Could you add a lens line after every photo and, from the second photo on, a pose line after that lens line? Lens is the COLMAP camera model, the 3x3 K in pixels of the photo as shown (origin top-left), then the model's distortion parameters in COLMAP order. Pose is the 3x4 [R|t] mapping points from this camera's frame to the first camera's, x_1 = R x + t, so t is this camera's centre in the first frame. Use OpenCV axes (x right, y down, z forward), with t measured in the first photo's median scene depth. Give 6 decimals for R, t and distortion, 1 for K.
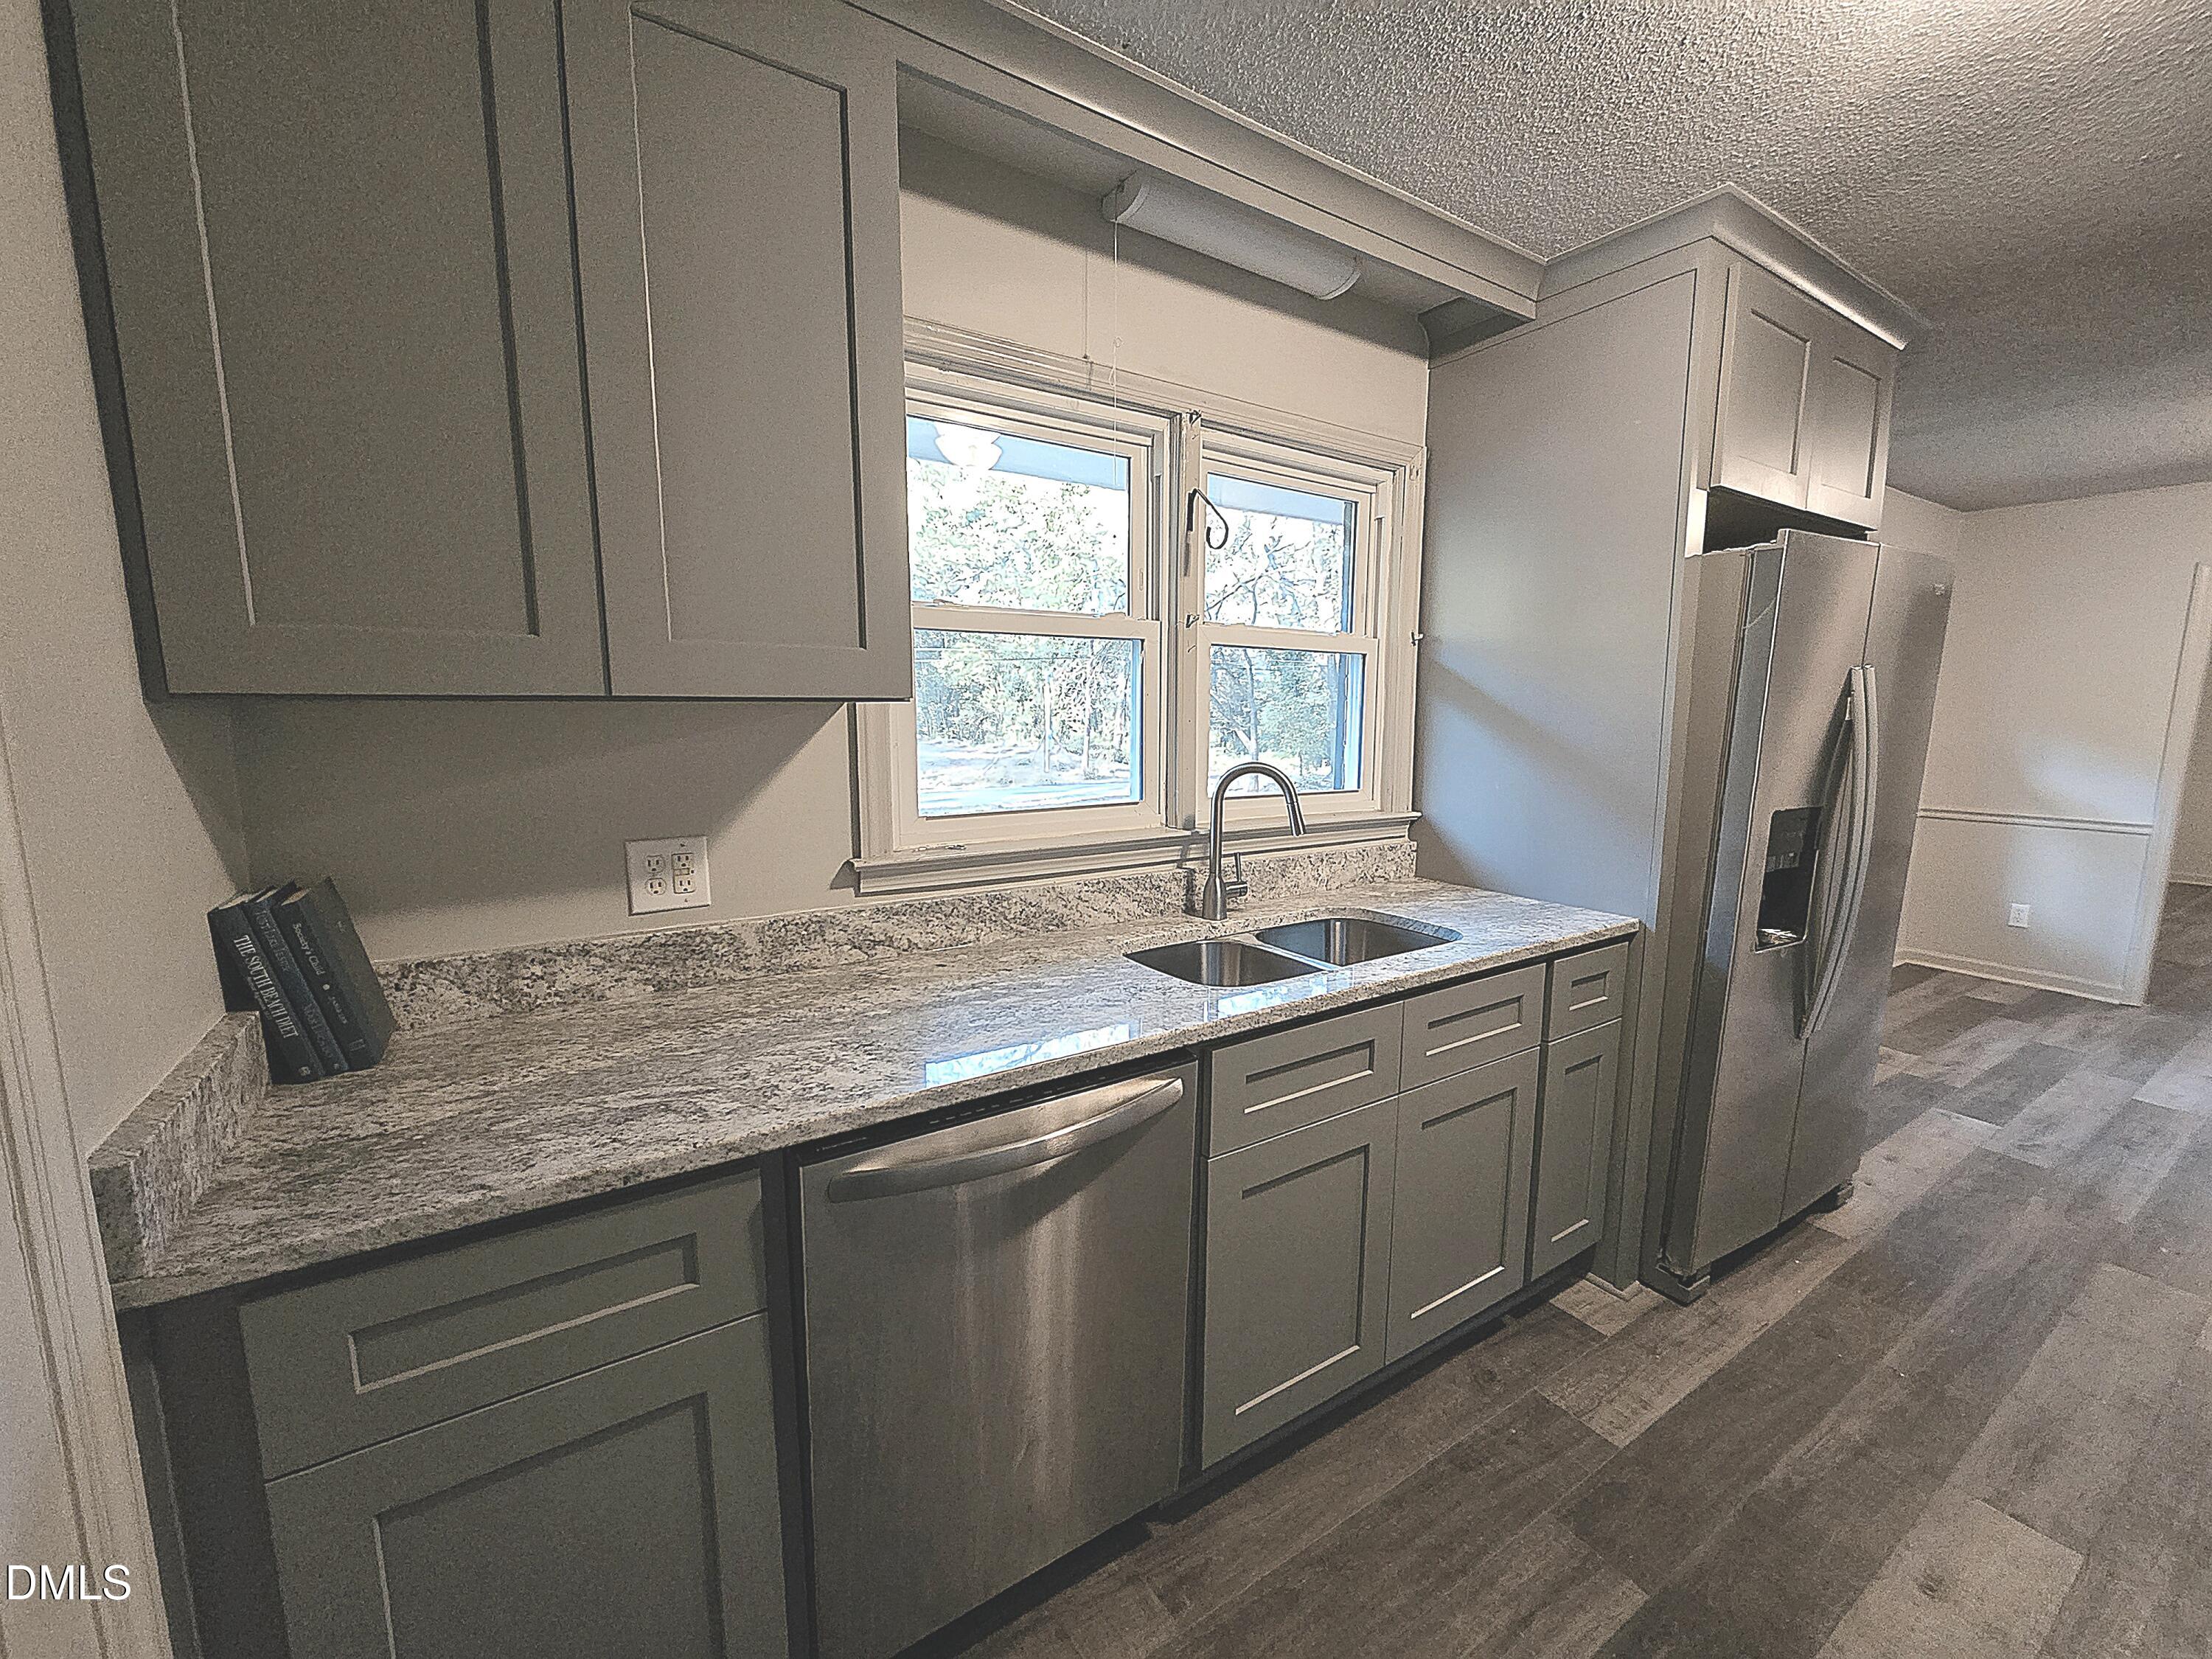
lens RADIAL K [[906.5, 0, 1107.1], [0, 906.5, 835.4], [0, 0, 1]] dist [-0.001156, -0.000929]
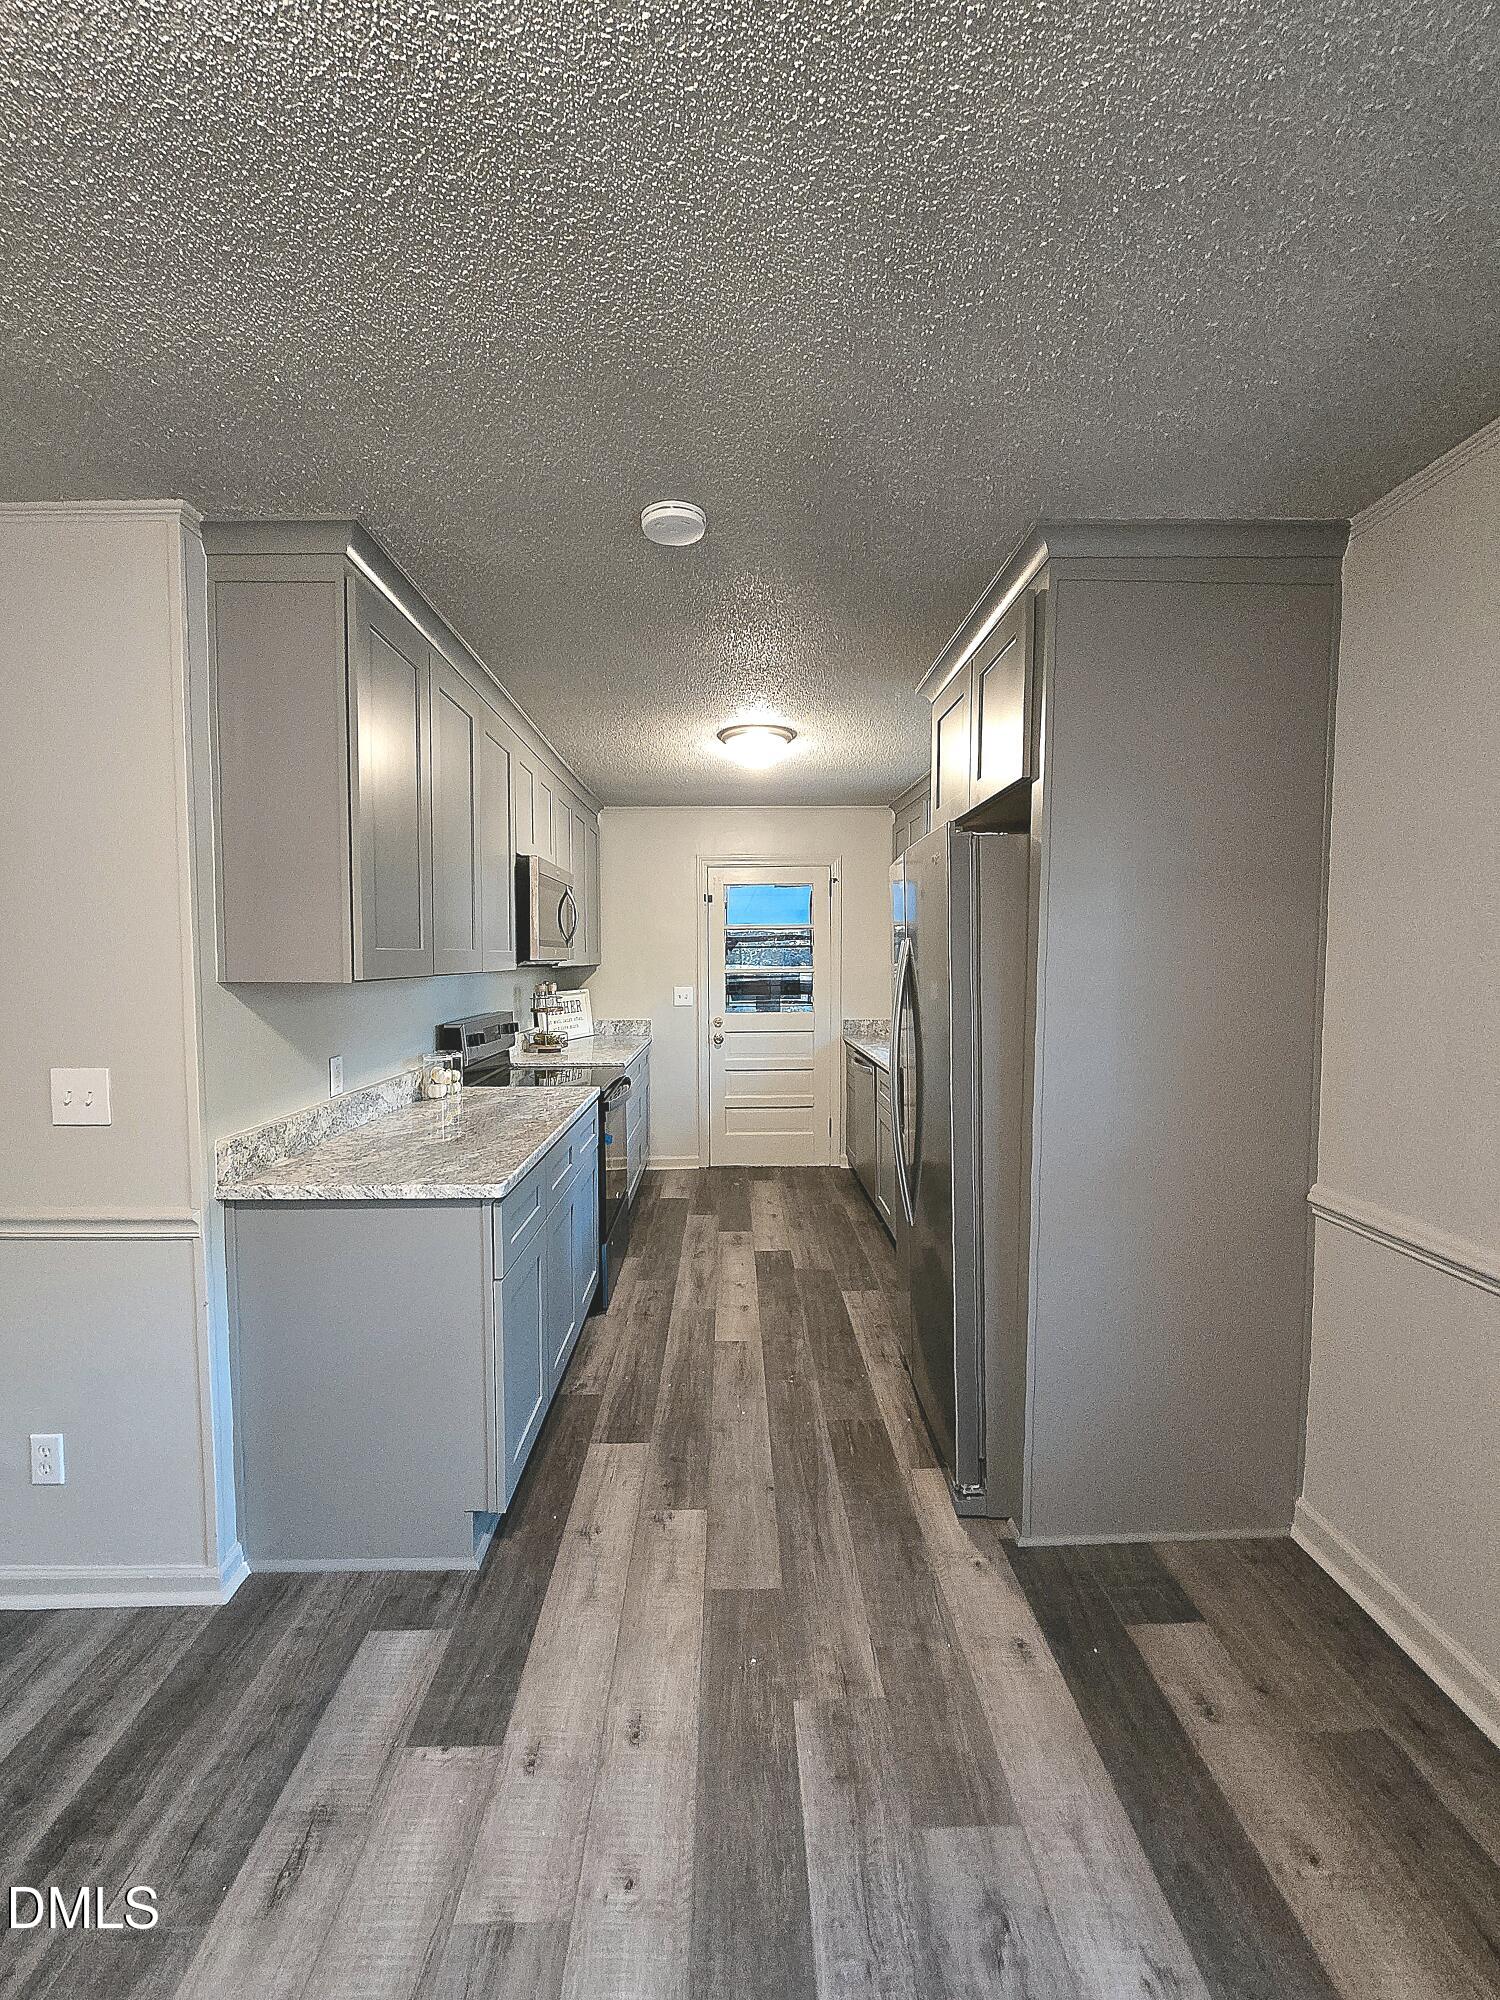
lens RADIAL K [[819.6, 0, 750.0], [0, 819.6, 1000.0], [0, 0, 1]] dist [-0.001156, -0.000929]
pose [[-0.527299, 0.041368, -0.848672, 1.987754], [-0.120627, 0.985053, 0.122964, -0.216966], [0.841074, 0.167212, -0.514427, 1.445198]]
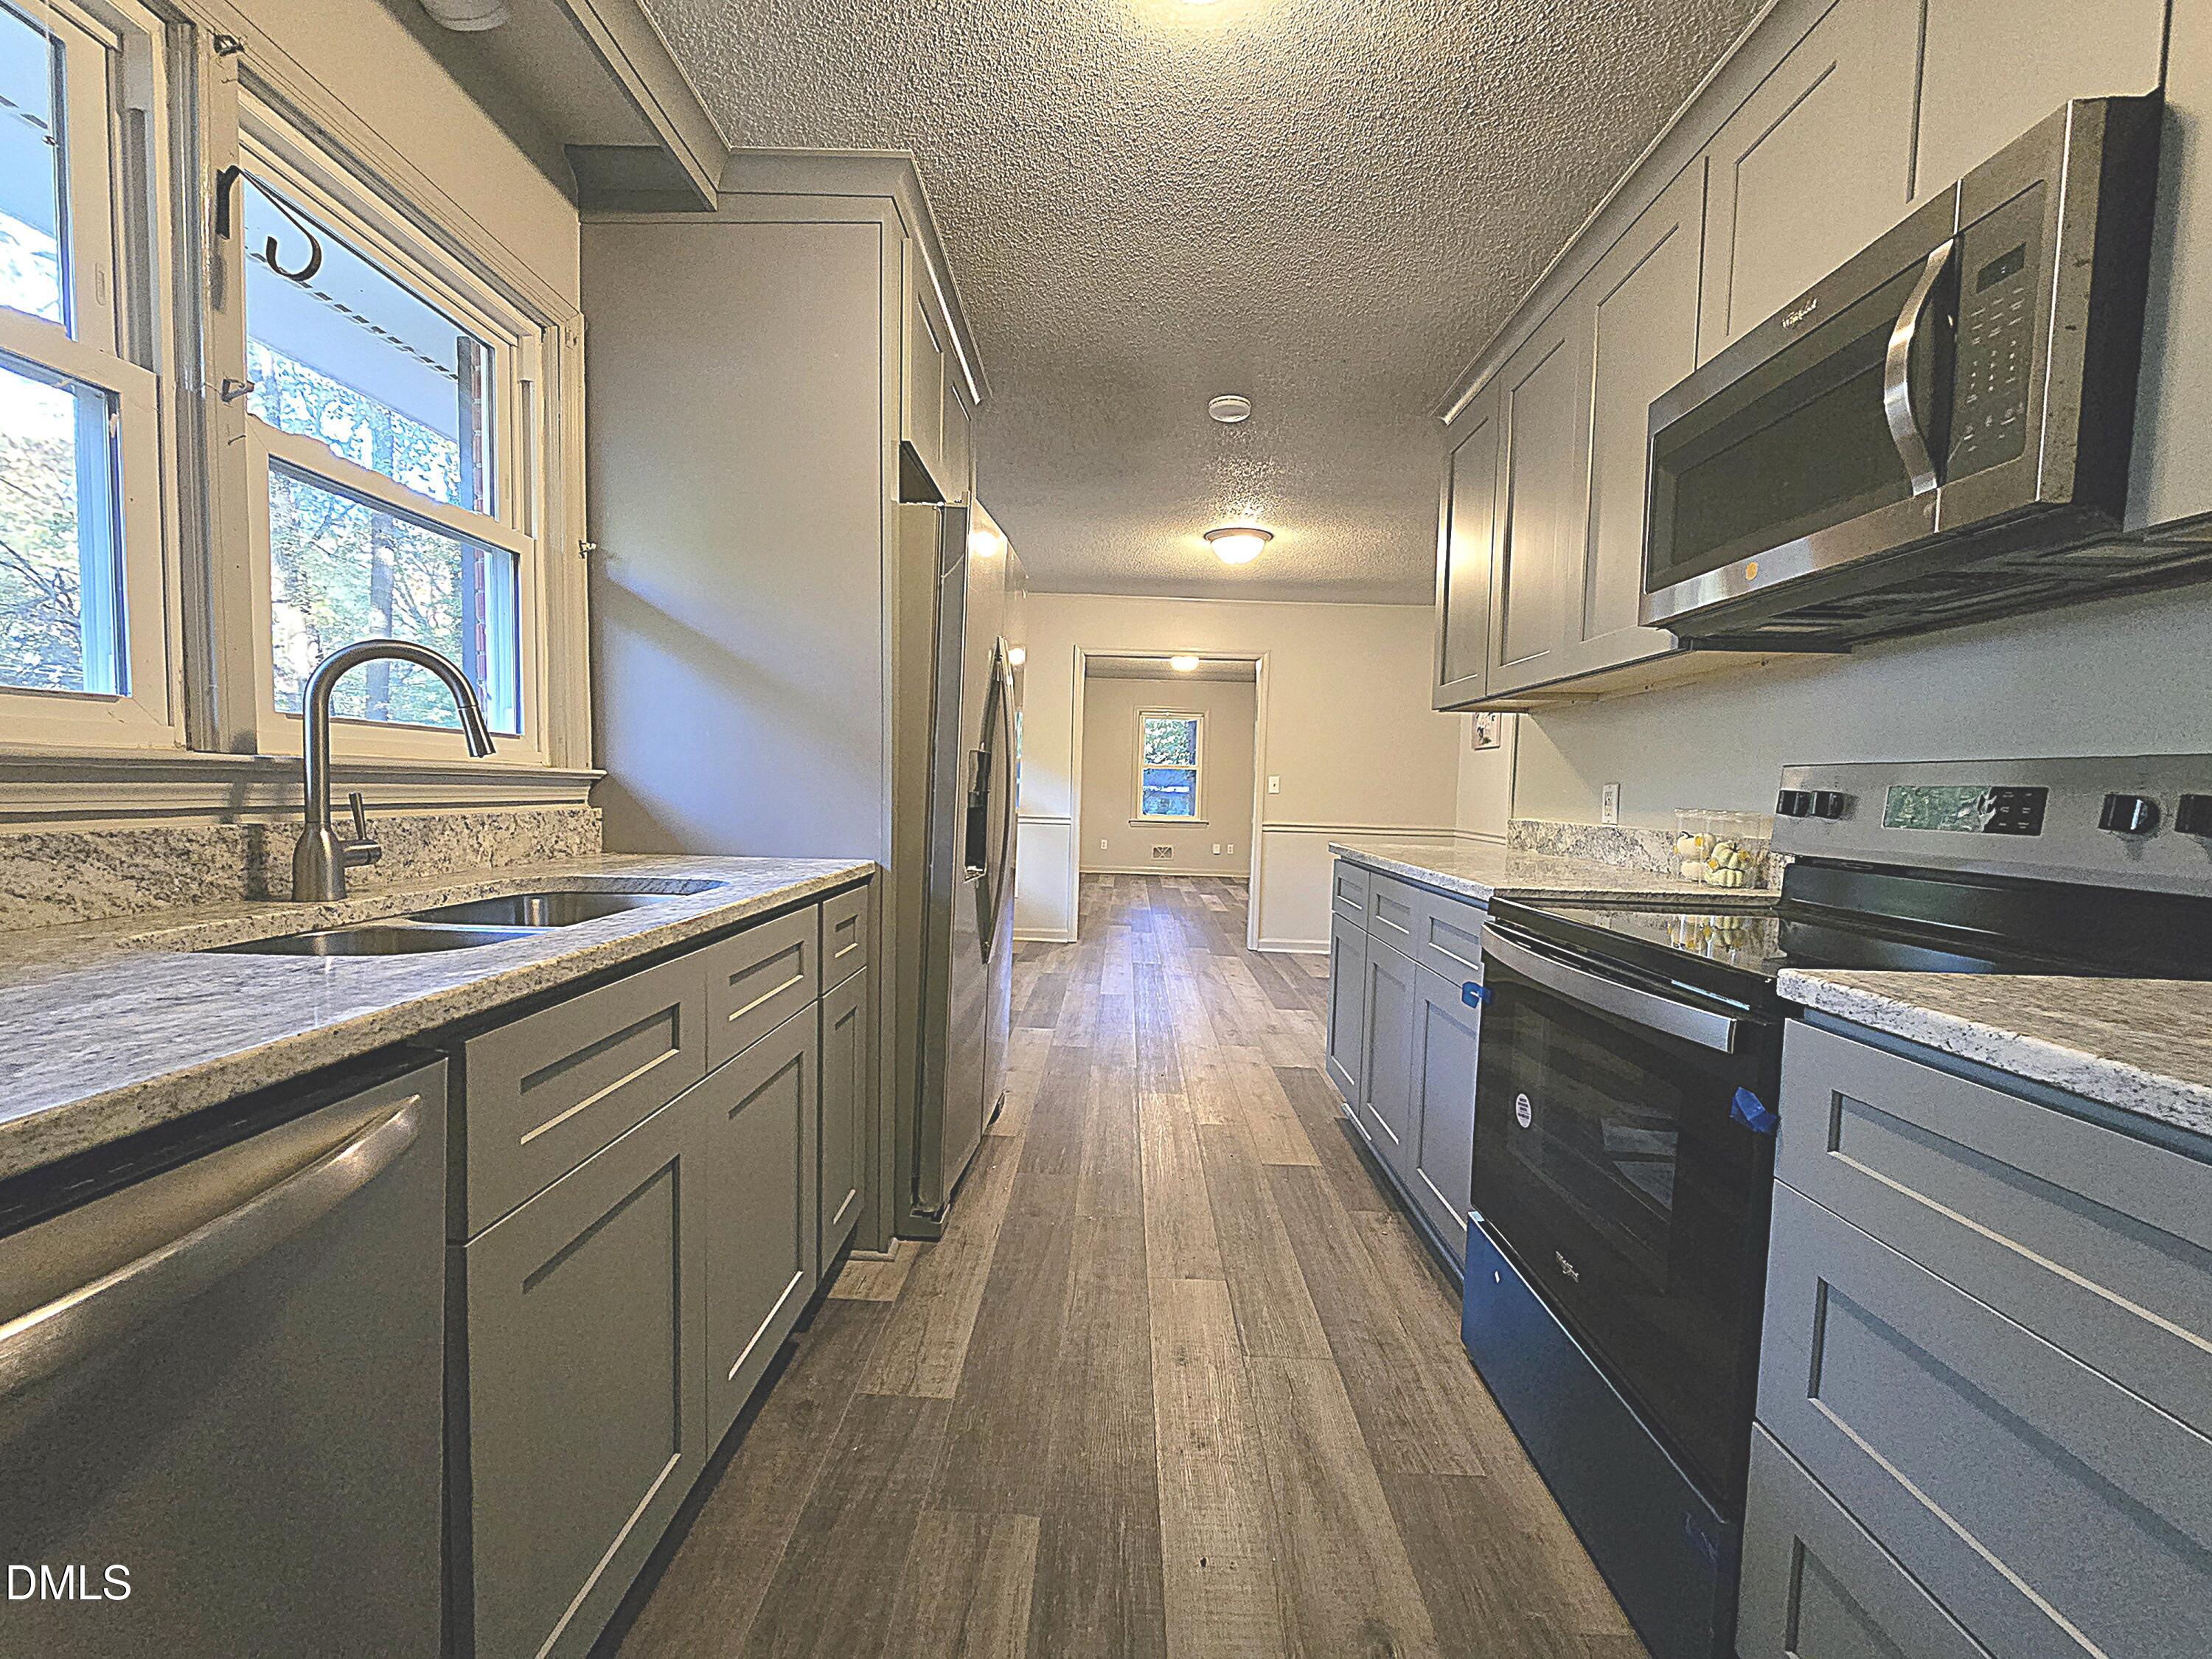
lens RADIAL K [[906.5, 0, 1107.1], [0, 906.5, 835.4], [0, 0, 1]] dist [-0.001156, -0.000929]
pose [[0.562987, -0.034970, 0.825725, -0.079967], [0.091848, 0.995563, -0.020460, 0.109014], [-0.821346, 0.087360, 0.563701, 0.240134]]
